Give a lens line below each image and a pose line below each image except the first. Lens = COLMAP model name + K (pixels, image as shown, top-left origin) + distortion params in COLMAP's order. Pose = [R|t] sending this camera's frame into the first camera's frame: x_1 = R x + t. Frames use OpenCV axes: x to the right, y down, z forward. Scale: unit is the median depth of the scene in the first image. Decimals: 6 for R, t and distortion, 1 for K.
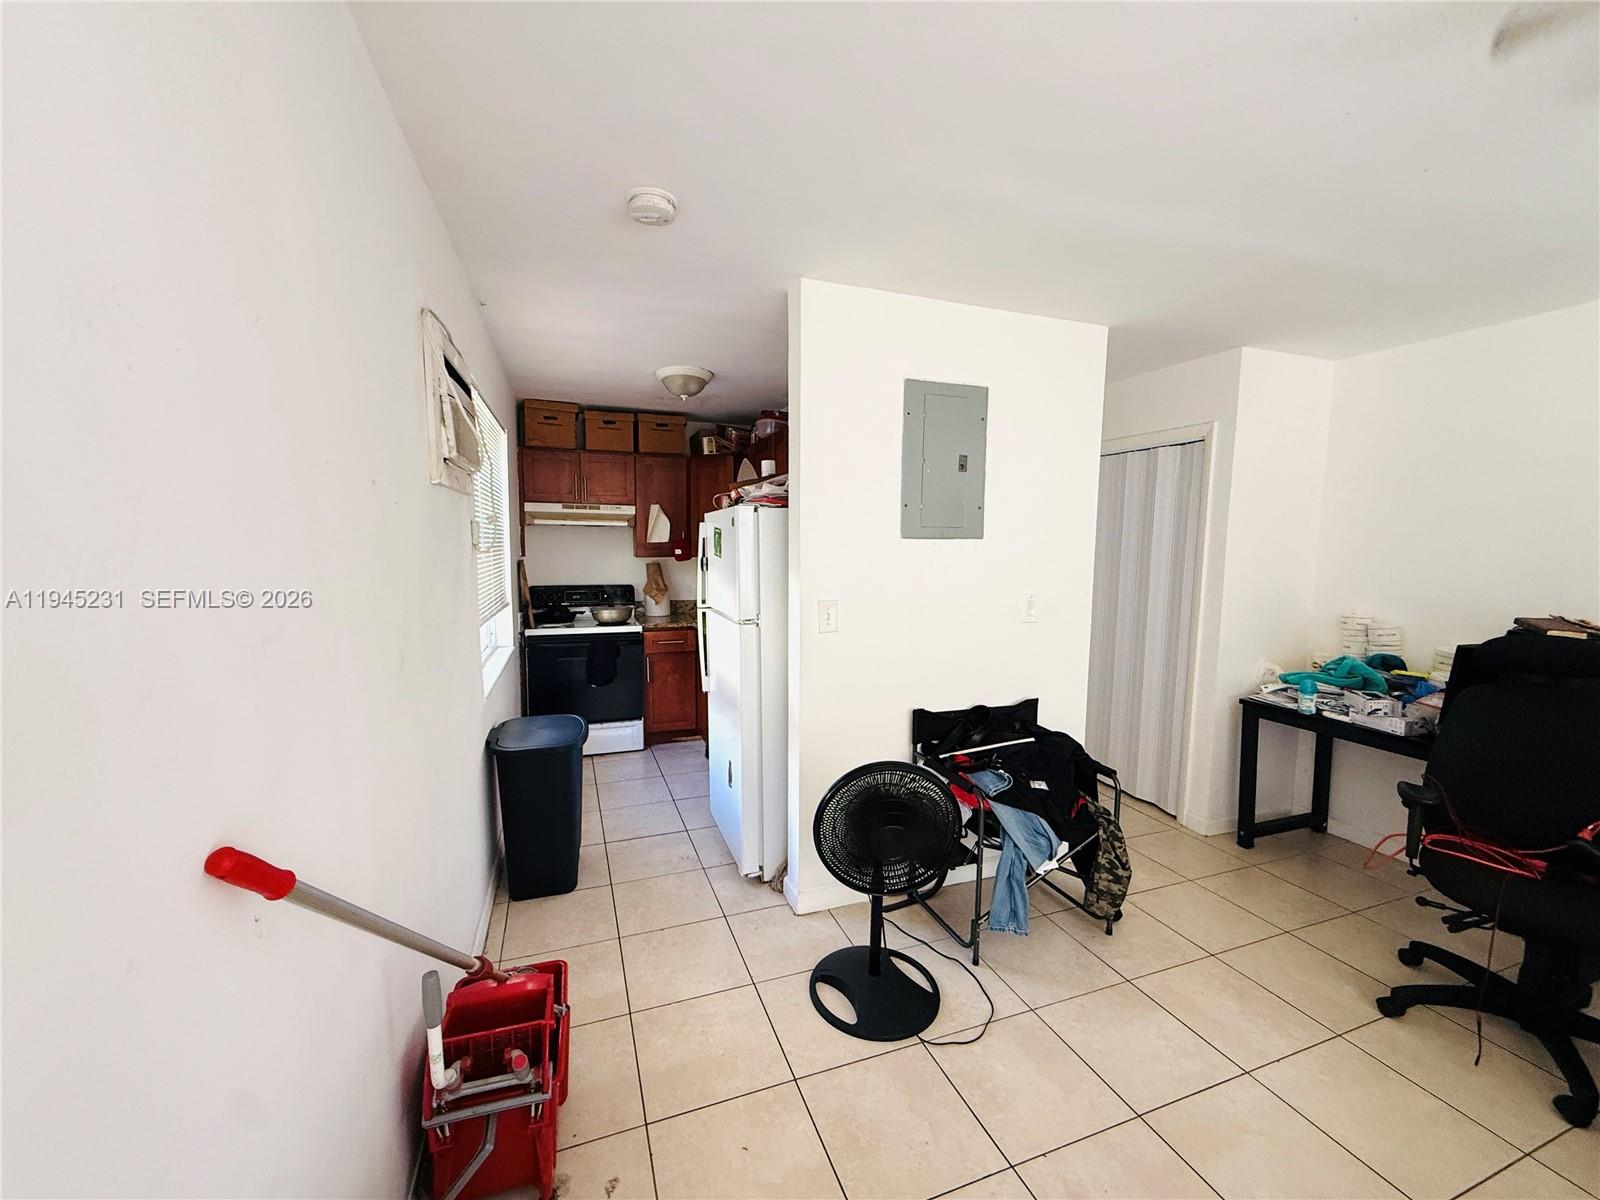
lens RADIAL K [[642.6, 0, 800.3], [0, 642.6, 600.3], [0, 0, 1]] dist [-0.002844, 0.000124]
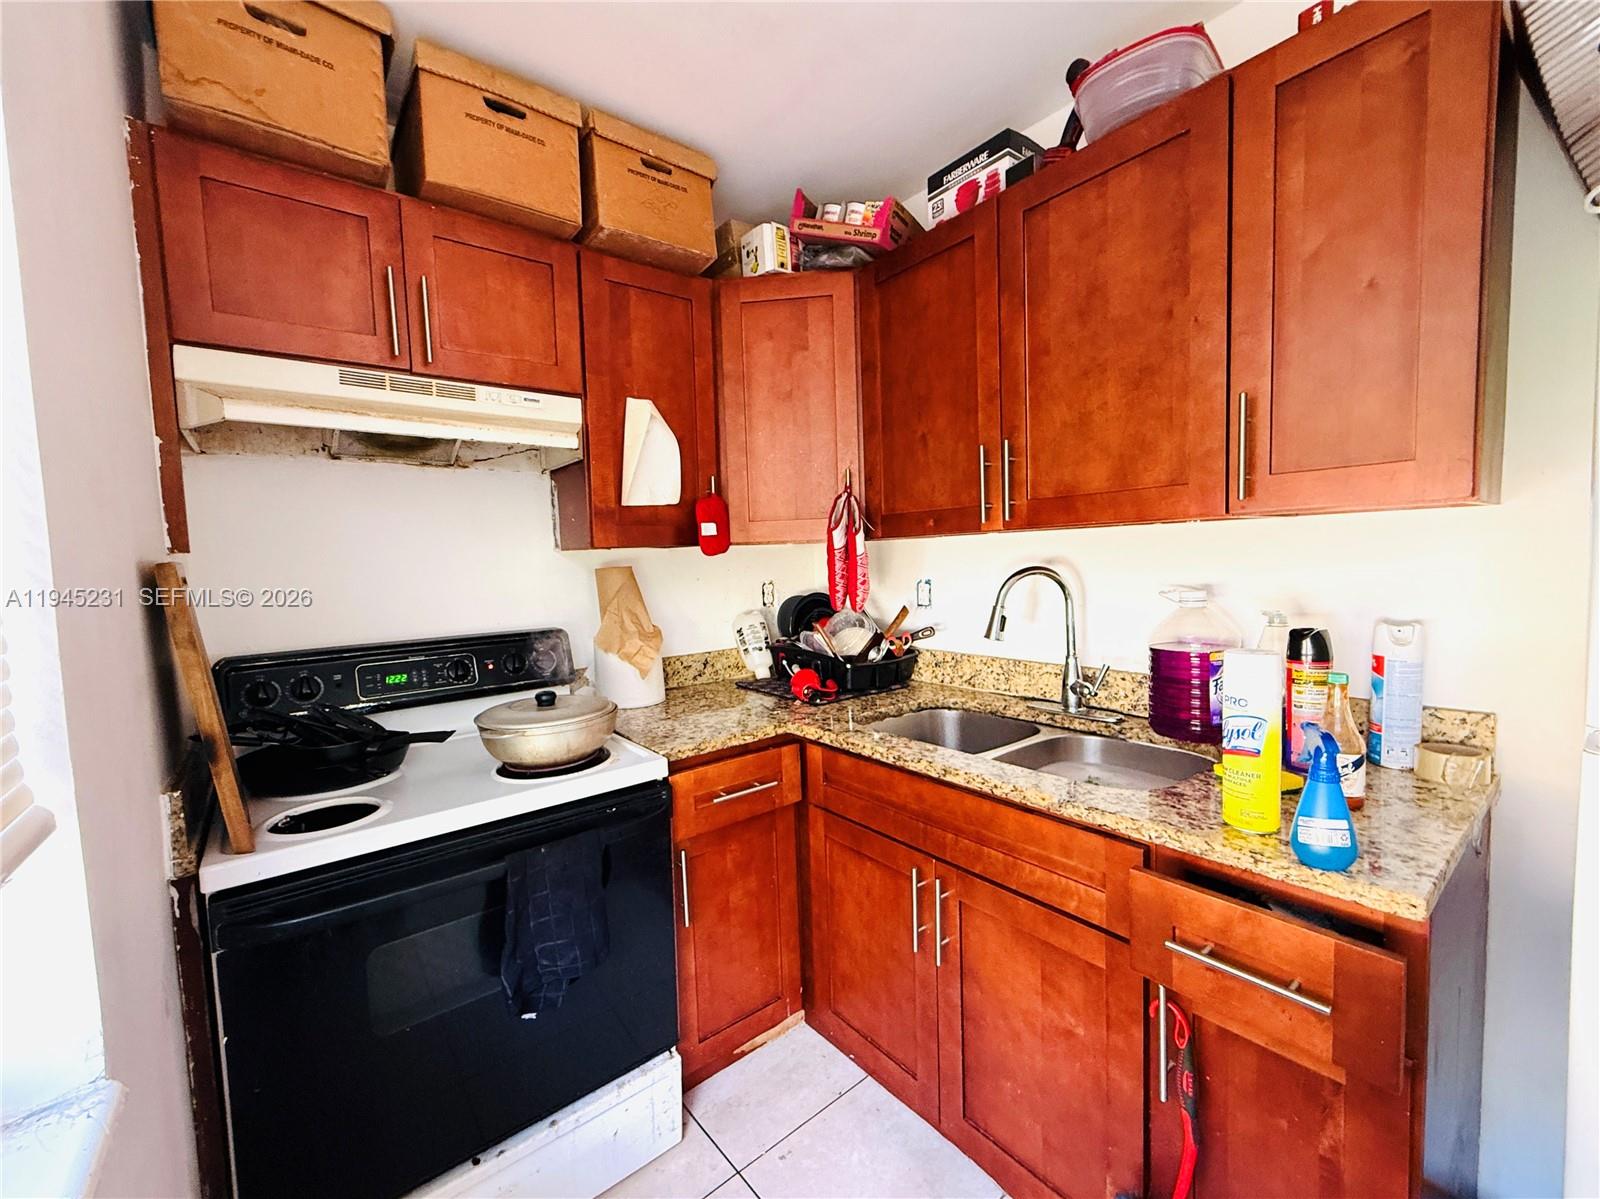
lens RADIAL K [[642.6, 0, 789.4], [0, 642.6, 600.1], [0, 0, 1]] dist [-0.002844, 0.000124]
pose [[0.944518, -0.061481, 0.322655, -0.278847], [0.070815, 0.997340, -0.017261, -0.026635], [-0.320735, 0.039152, 0.946359, 0.666343]]
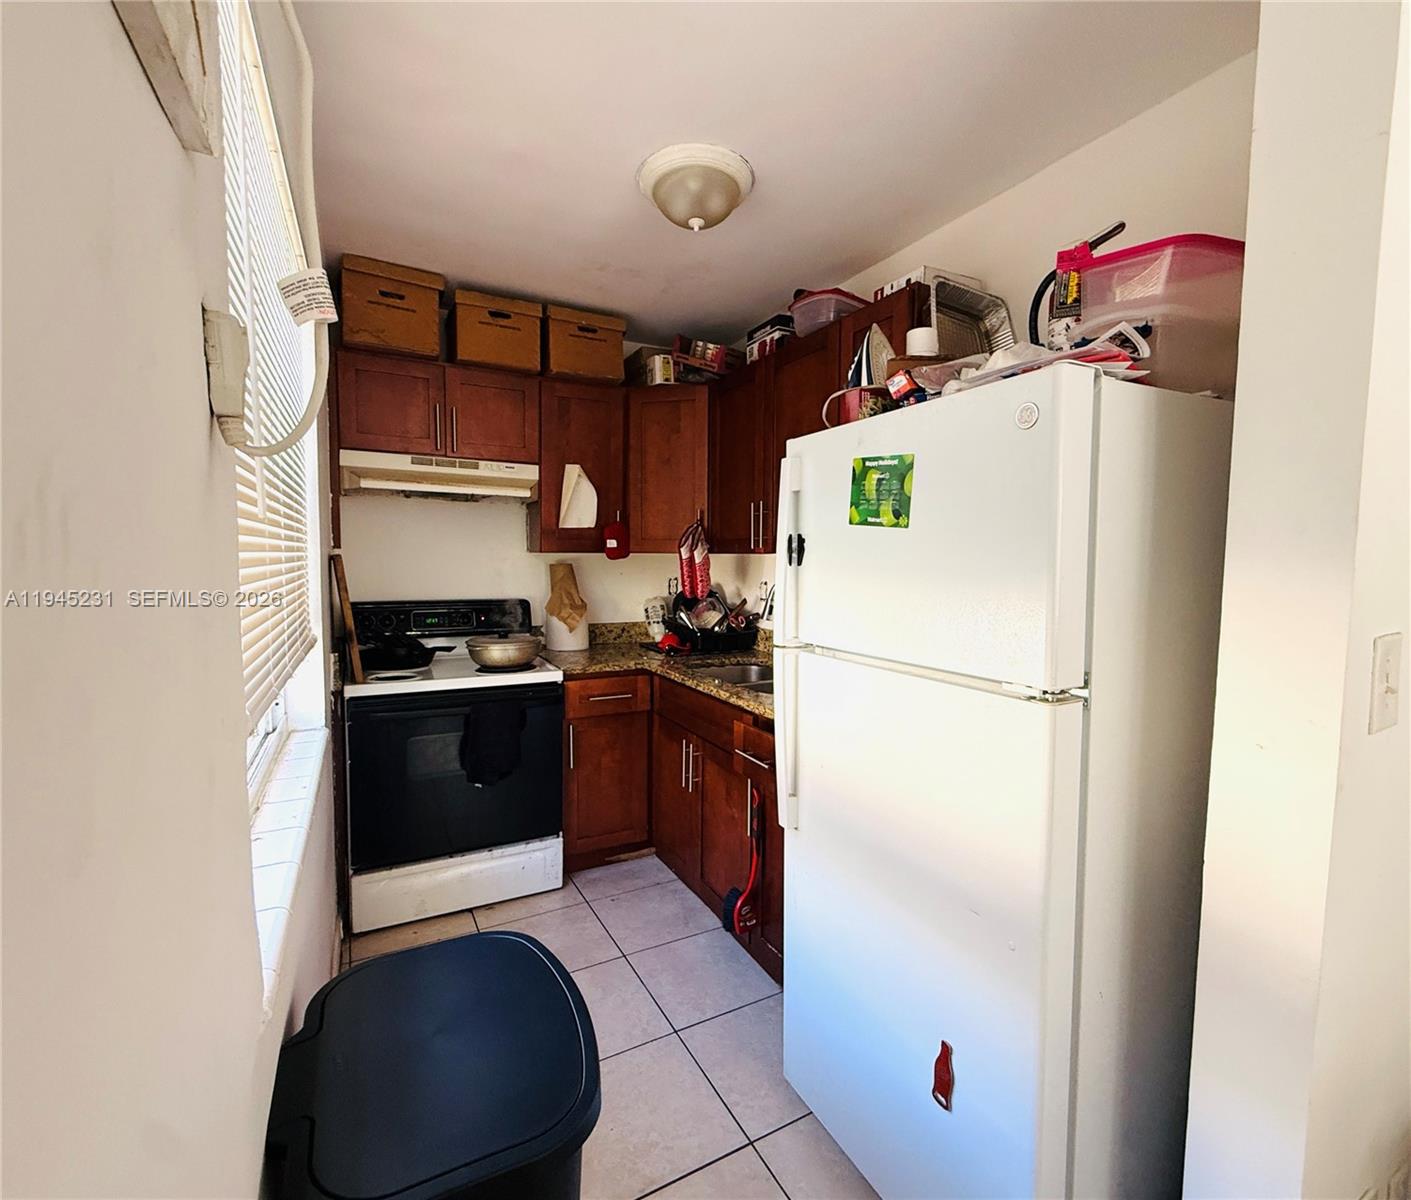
lens RADIAL K [[658.4, 0, 715.4], [0, 658.4, 600.0], [0, 0, 1]] dist [-0.003685, -0.000085]
pose [[0.988496, -0.007653, 0.151050, -0.195462], [0.011232, 0.999676, -0.022859, -0.007882], [-0.150827, 0.024293, 0.988262, 0.394019]]
